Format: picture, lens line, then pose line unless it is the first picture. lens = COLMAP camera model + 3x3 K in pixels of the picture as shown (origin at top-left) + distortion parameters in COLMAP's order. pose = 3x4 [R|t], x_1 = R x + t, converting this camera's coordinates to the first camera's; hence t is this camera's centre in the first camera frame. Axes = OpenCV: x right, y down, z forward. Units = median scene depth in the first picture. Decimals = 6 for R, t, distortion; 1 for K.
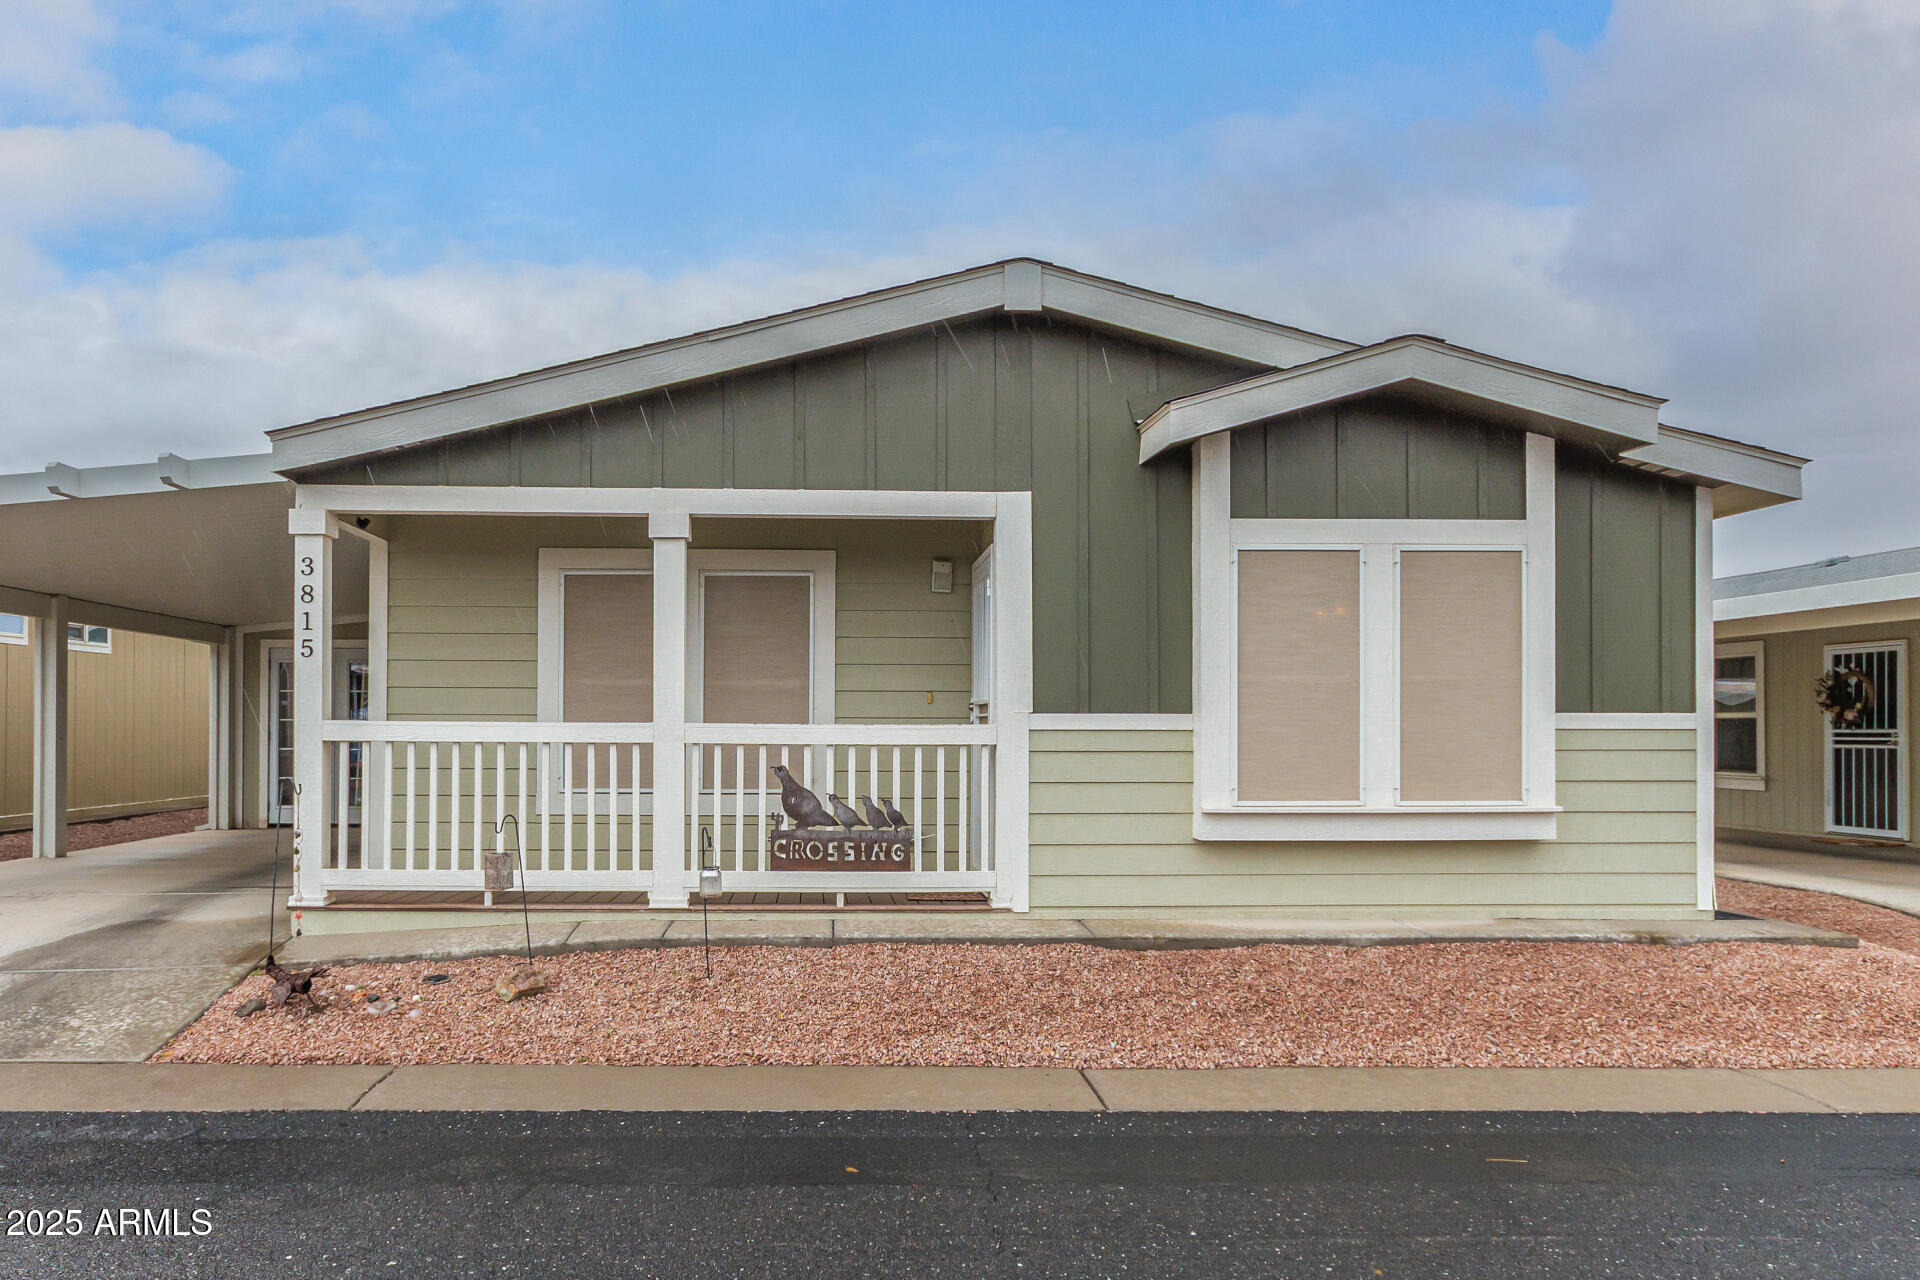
lens RADIAL K [[1149.1, 0, 960.9], [0, 1149.1, 708.4], [0, 0, 1]] dist [-0.001309, 0.000809]
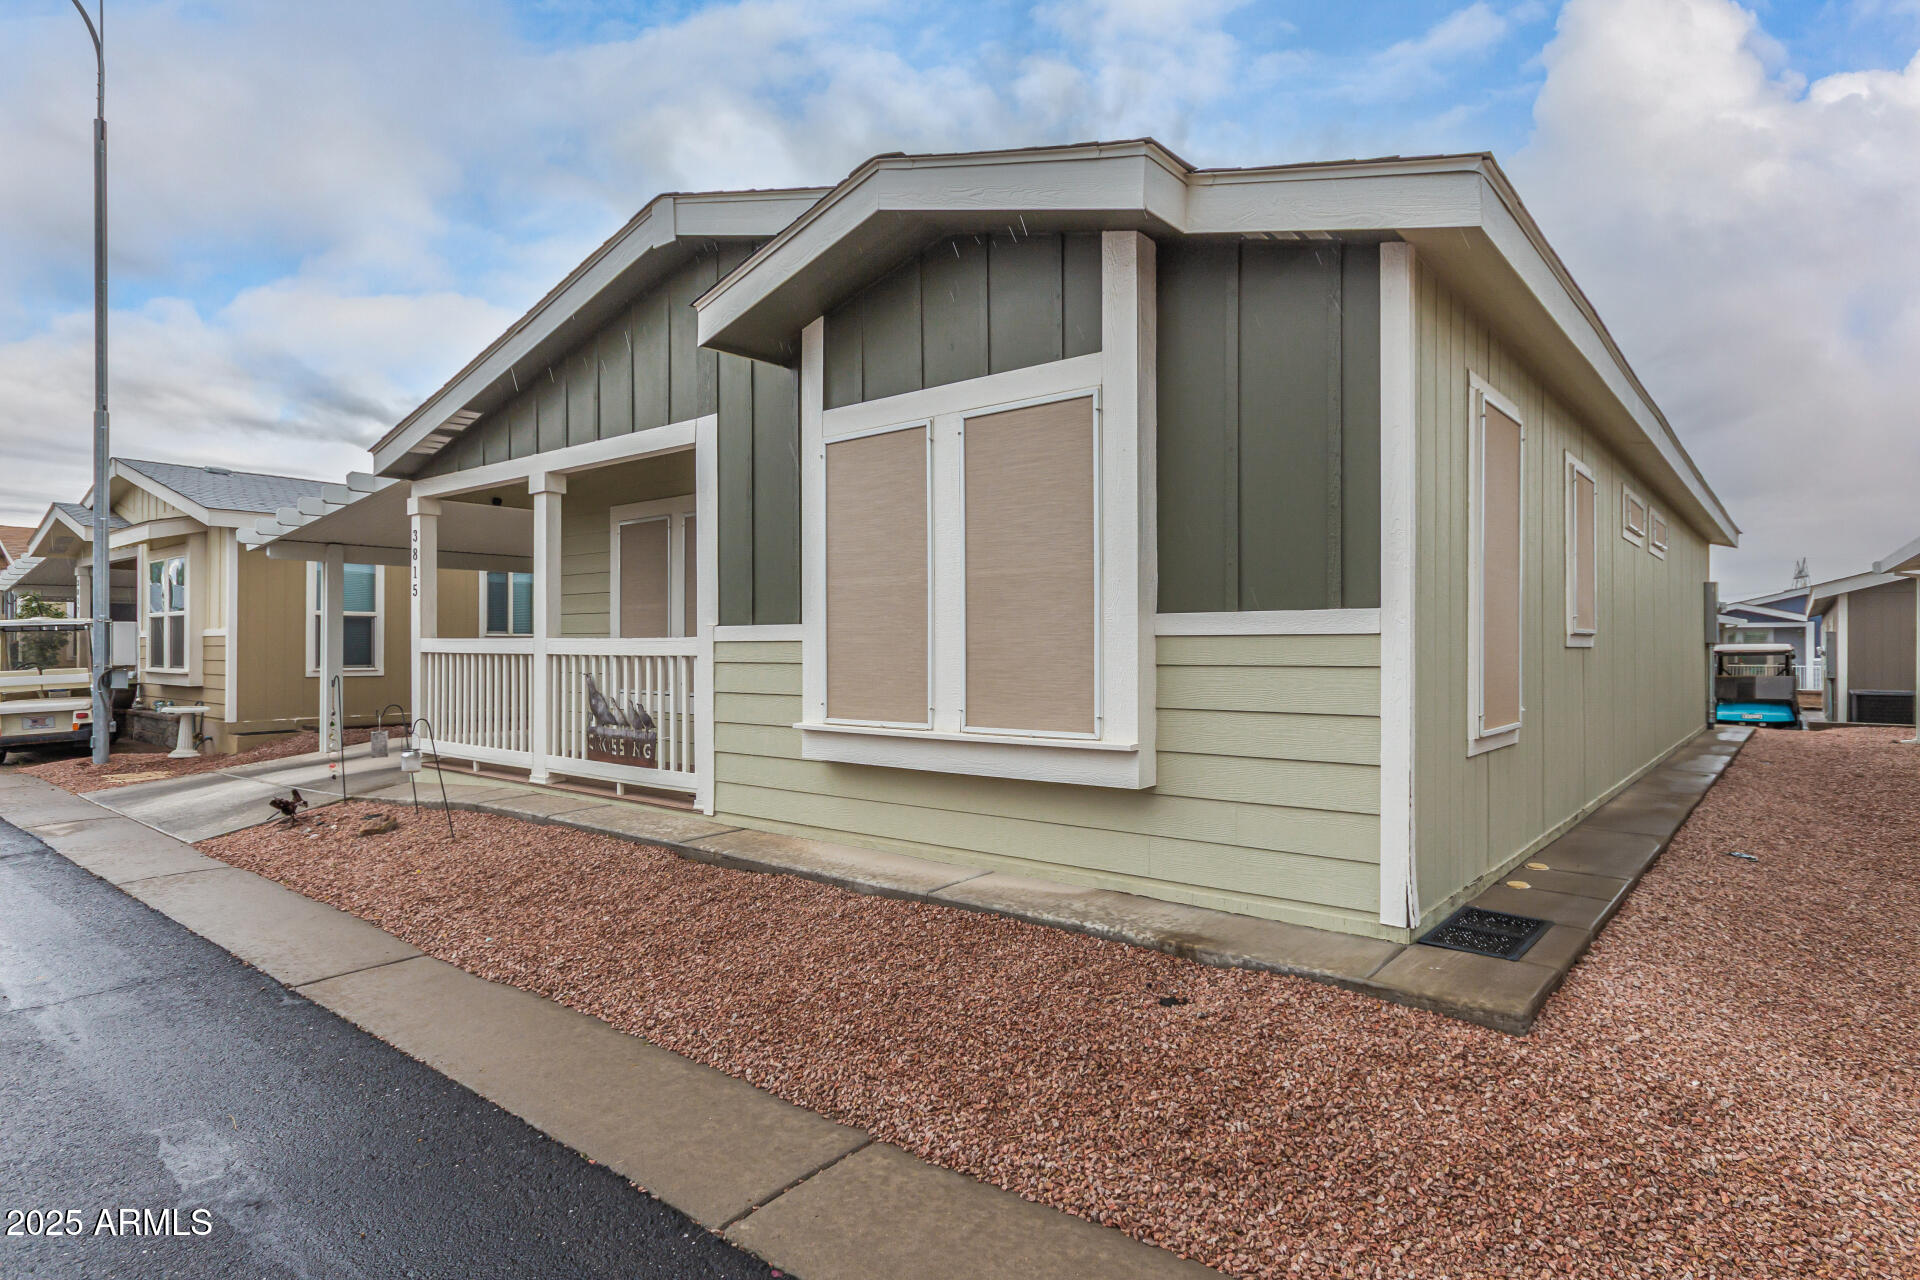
lens RADIAL K [[1004.6, 0, 960.0], [0, 1004.6, 640.0], [0, 0, 1]] dist [-0.026121, 0.000136]
pose [[0.771768, -0.007436, -0.635861, 0.823706], [0.012982, 0.999907, 0.004063, 0.016292], [0.635772, -0.011391, 0.771793, 0.445435]]
